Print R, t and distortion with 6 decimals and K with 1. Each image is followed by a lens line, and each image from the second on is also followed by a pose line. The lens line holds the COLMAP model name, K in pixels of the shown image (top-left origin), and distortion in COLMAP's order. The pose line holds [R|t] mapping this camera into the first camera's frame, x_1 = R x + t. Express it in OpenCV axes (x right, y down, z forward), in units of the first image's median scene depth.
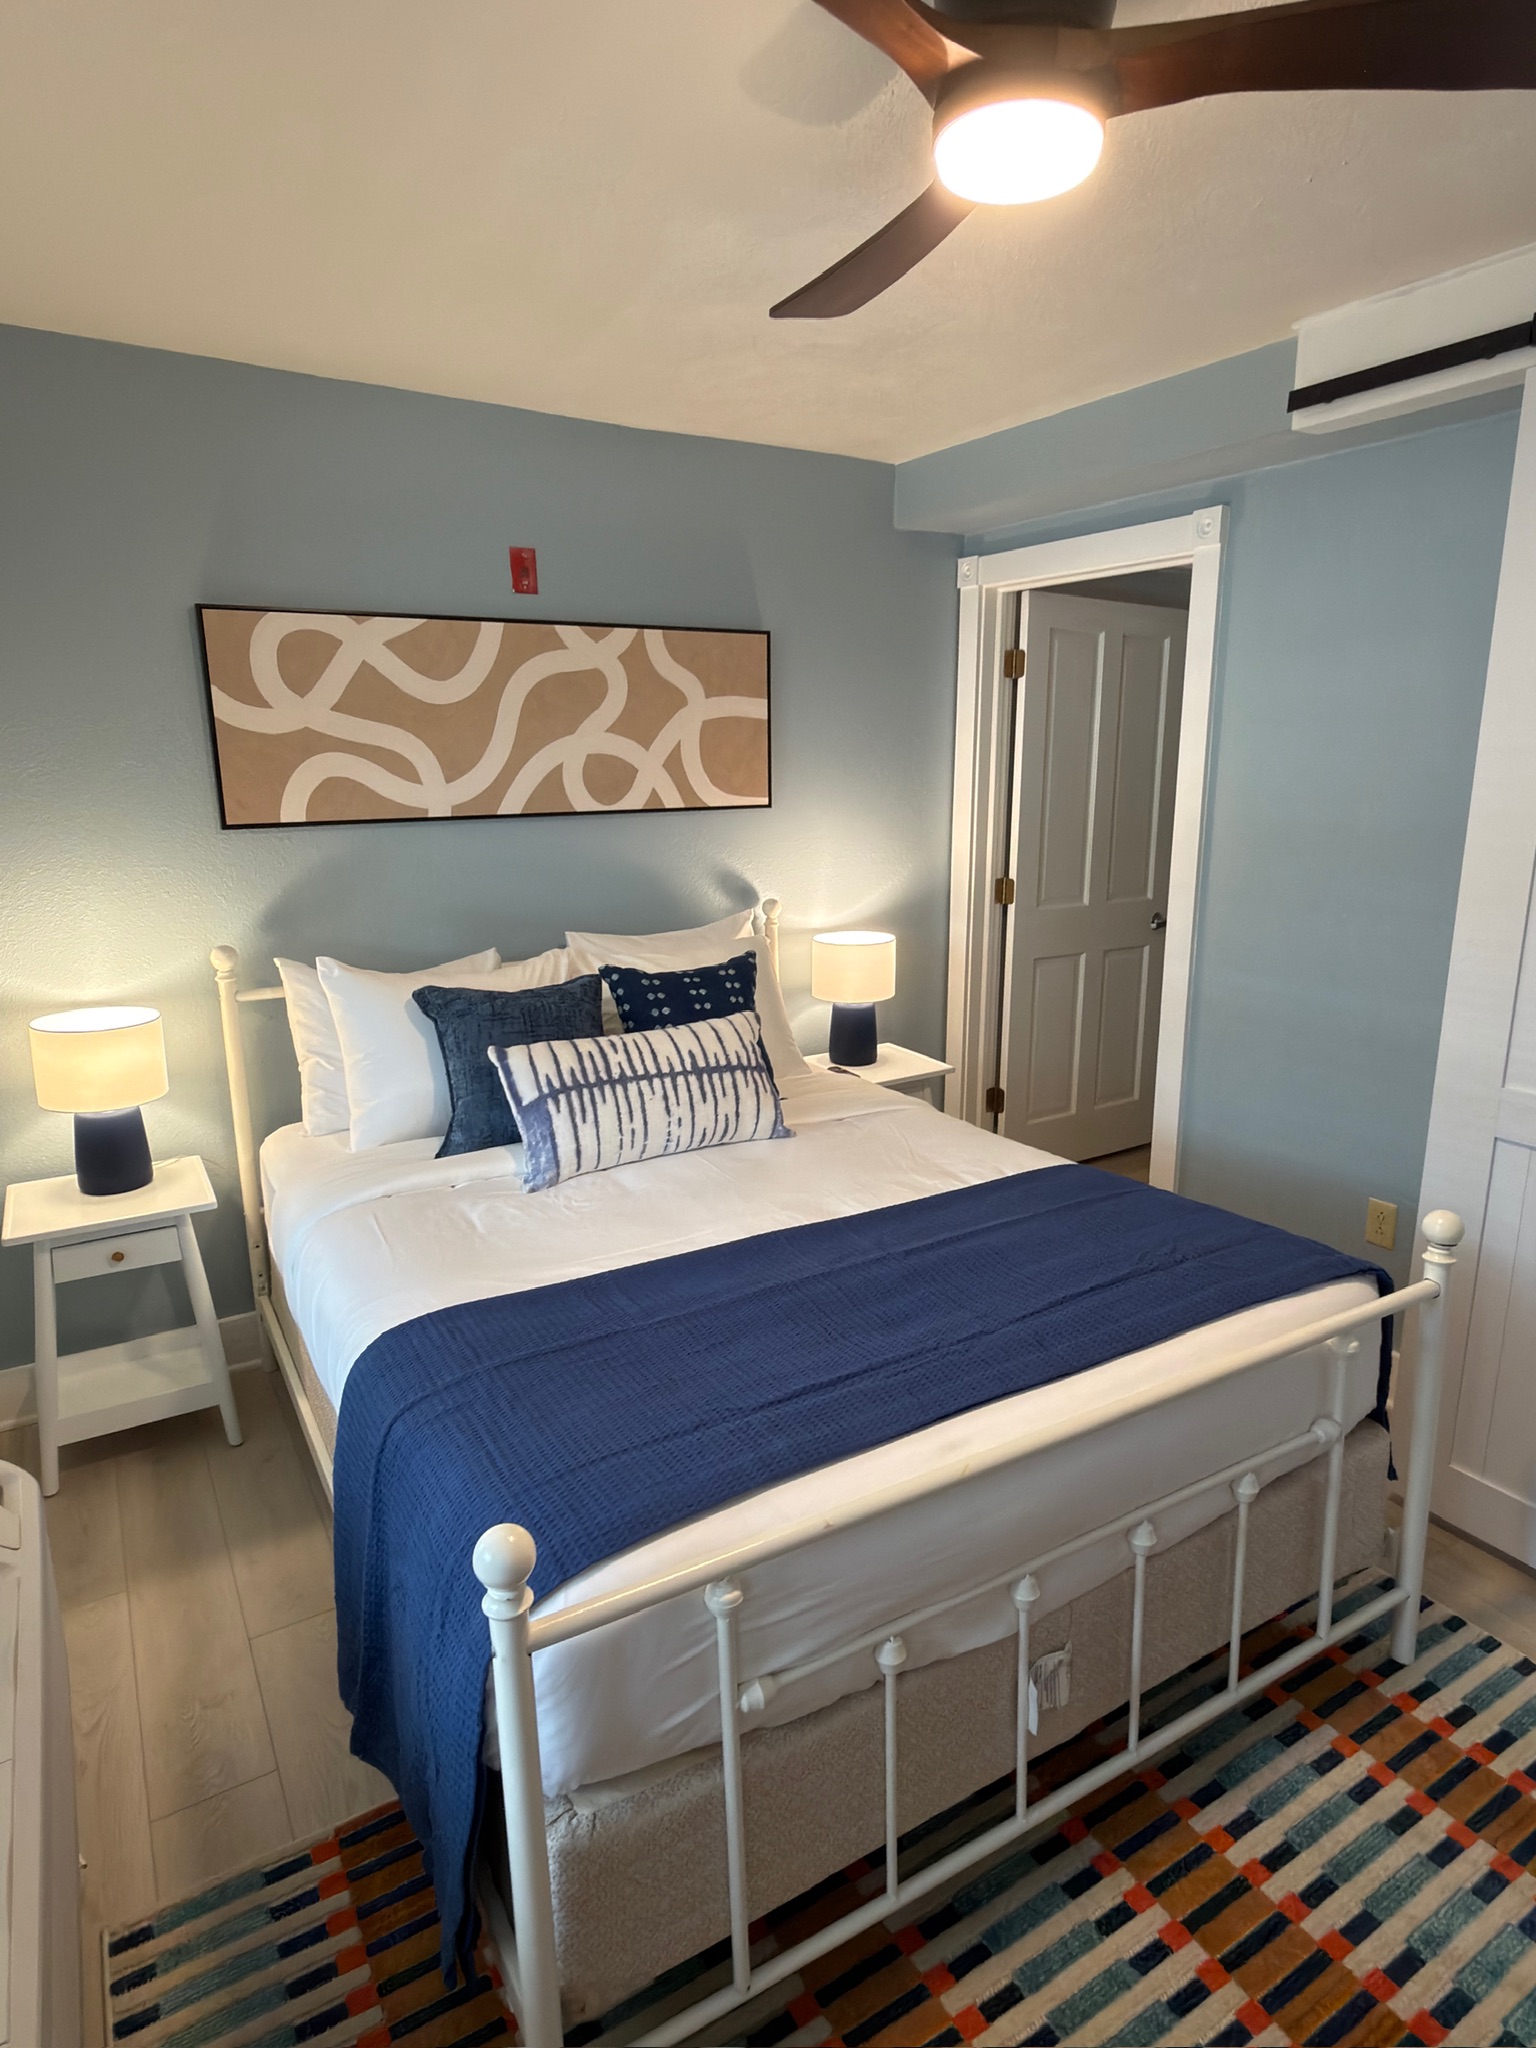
lens RADIAL K [[1161.3, 0, 768.0], [0, 1161.3, 1024.0], [0, 0, 1]] dist [0.006076, -0.000170]
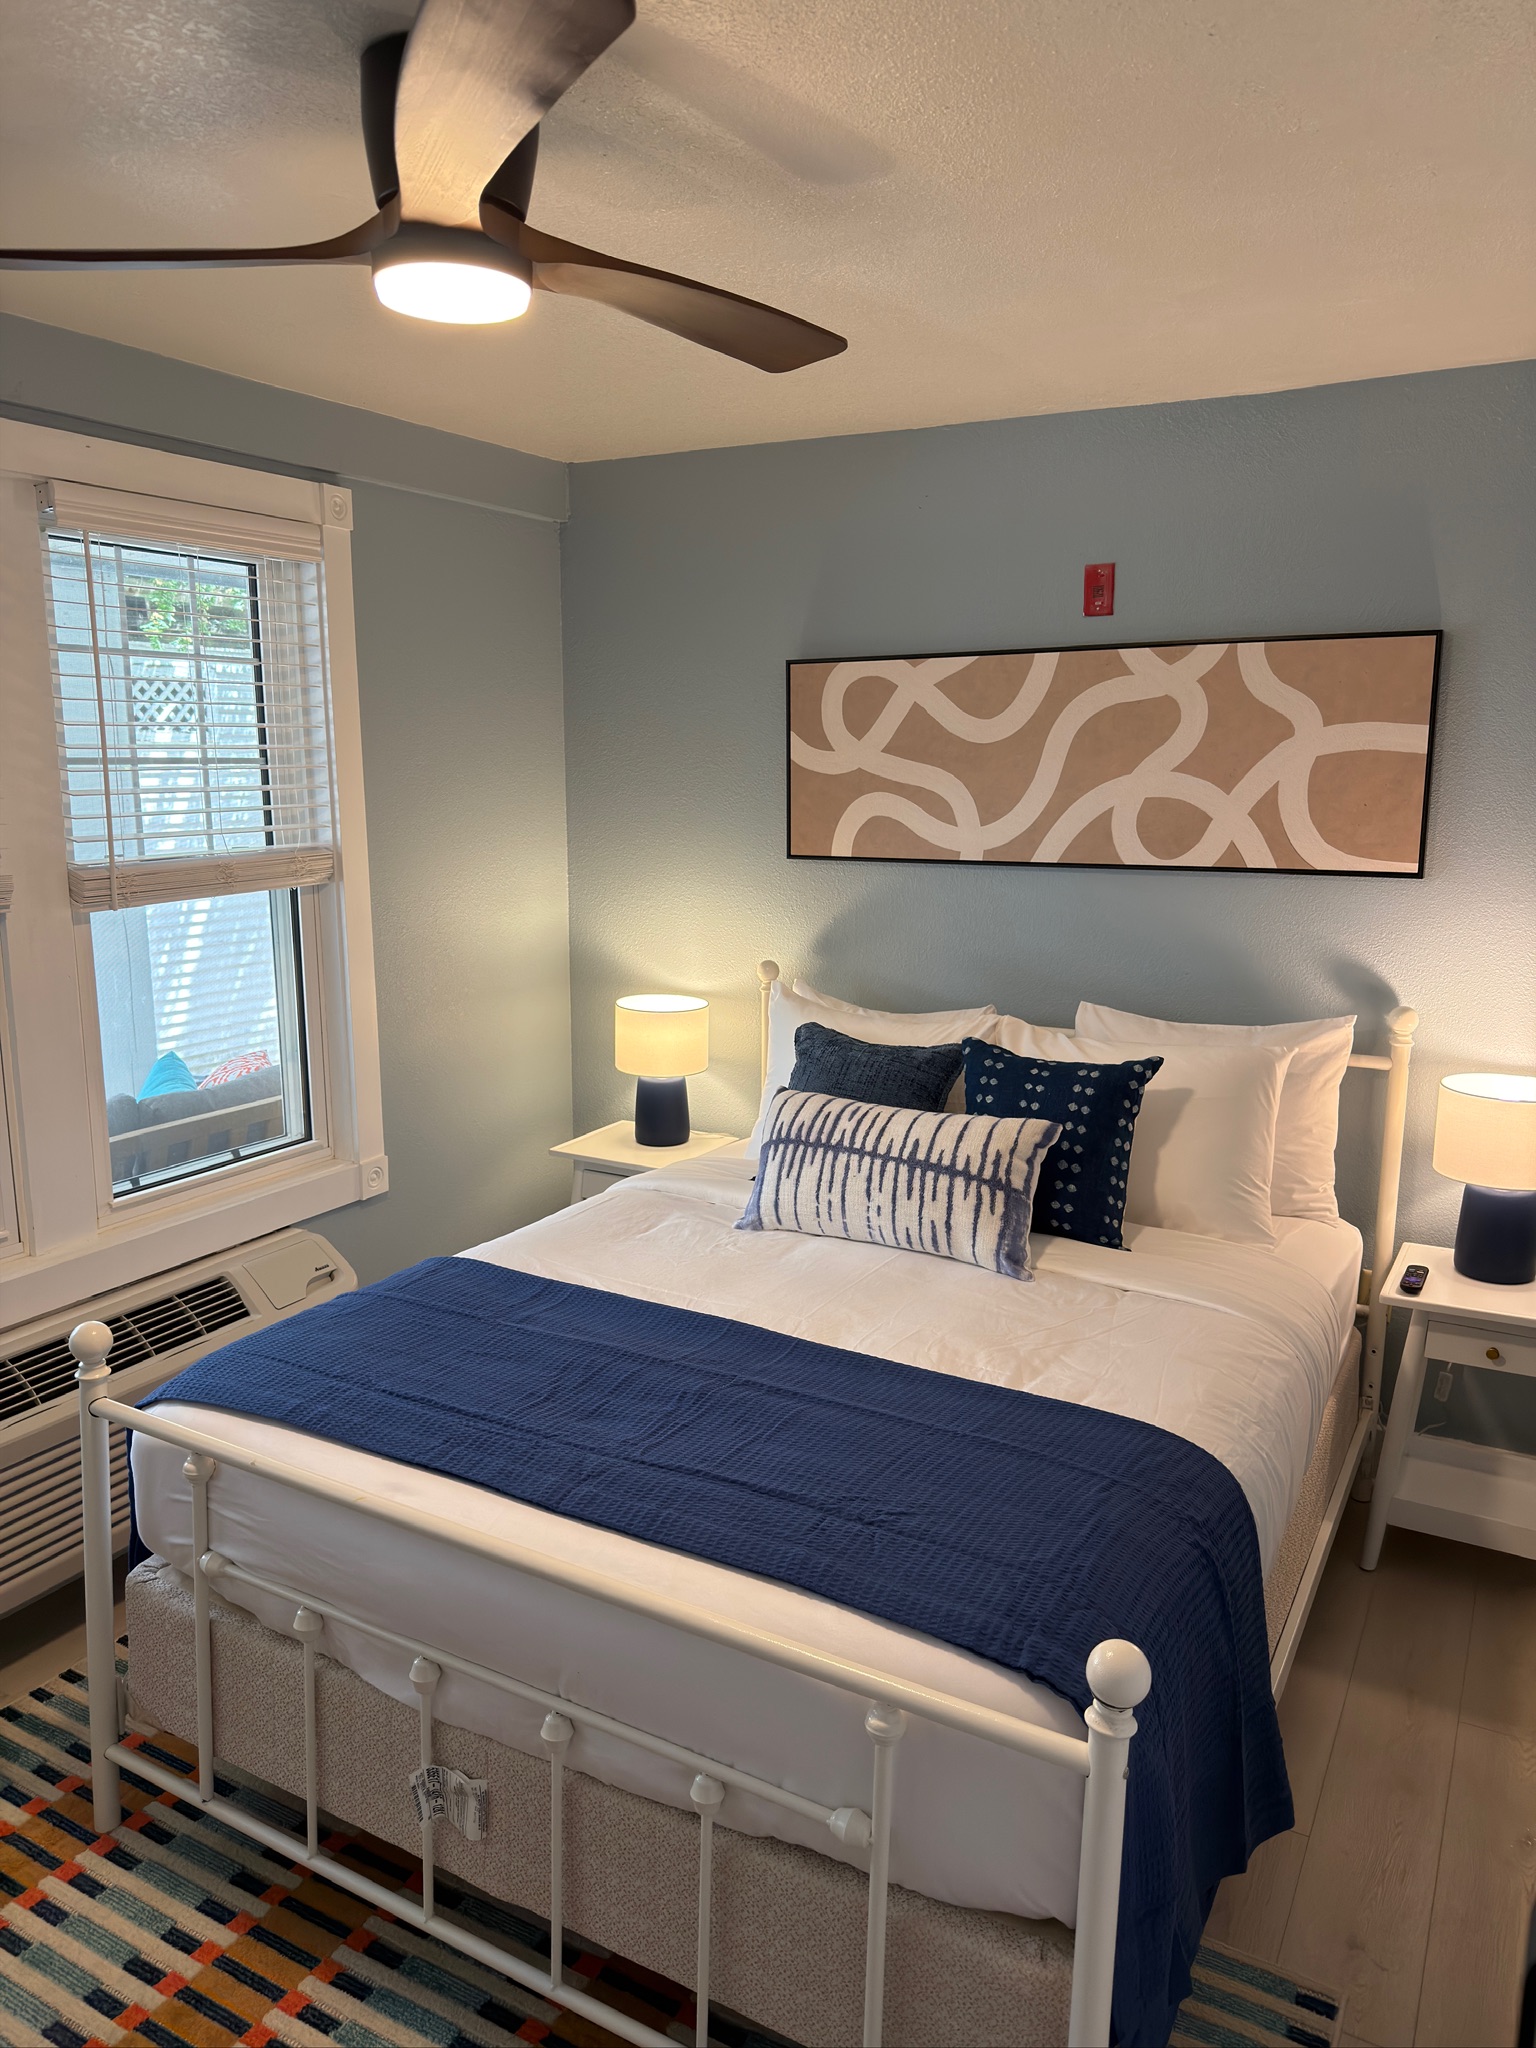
lens RADIAL K [[1436.8, 0, 768.0], [0, 1436.8, 1024.0], [0, 0, 1]] dist [0.117945, -0.196782]
pose [[0.488338, 0.167841, -0.856362, 0.730651], [-0.202043, 0.976411, 0.076155, -0.112295], [0.848943, 0.135832, 0.510730, 0.295393]]
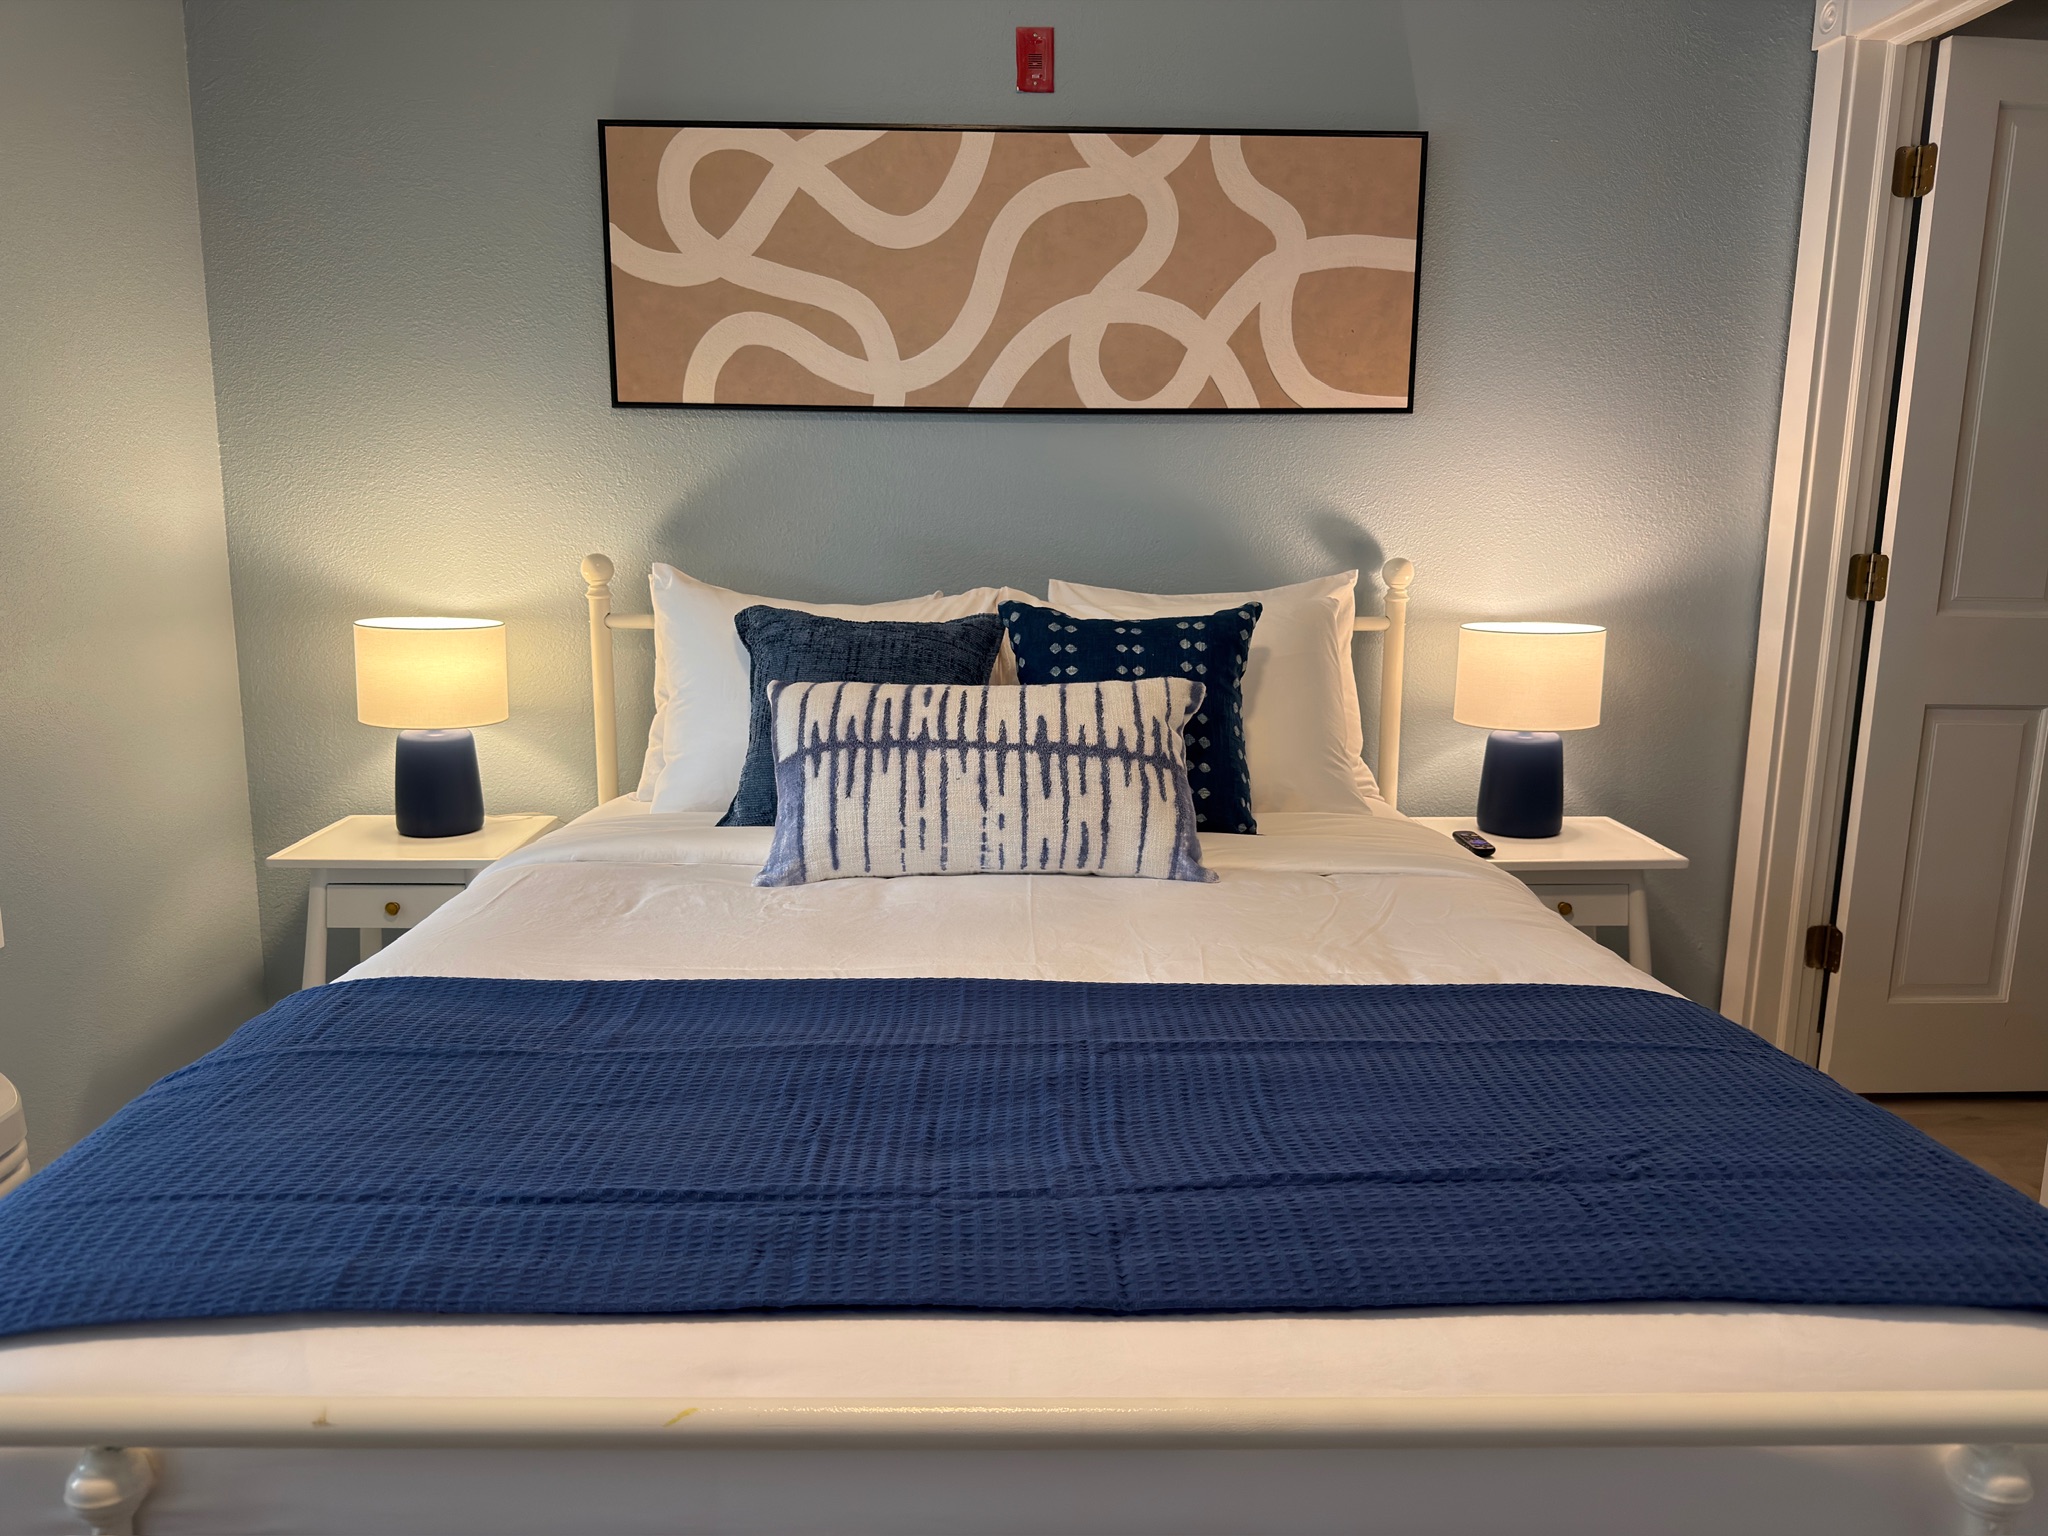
lens RADIAL K [[1436.8, 0, 1027.4], [0, 1436.8, 772.9], [0, 0, 1]] dist [0.117945, -0.196782]
pose [[0.873354, 0.102083, -0.476269, 0.277665], [-0.124795, 0.992050, -0.016206, 0.061419], [0.470829, 0.073590, 0.879150, 0.272862]]
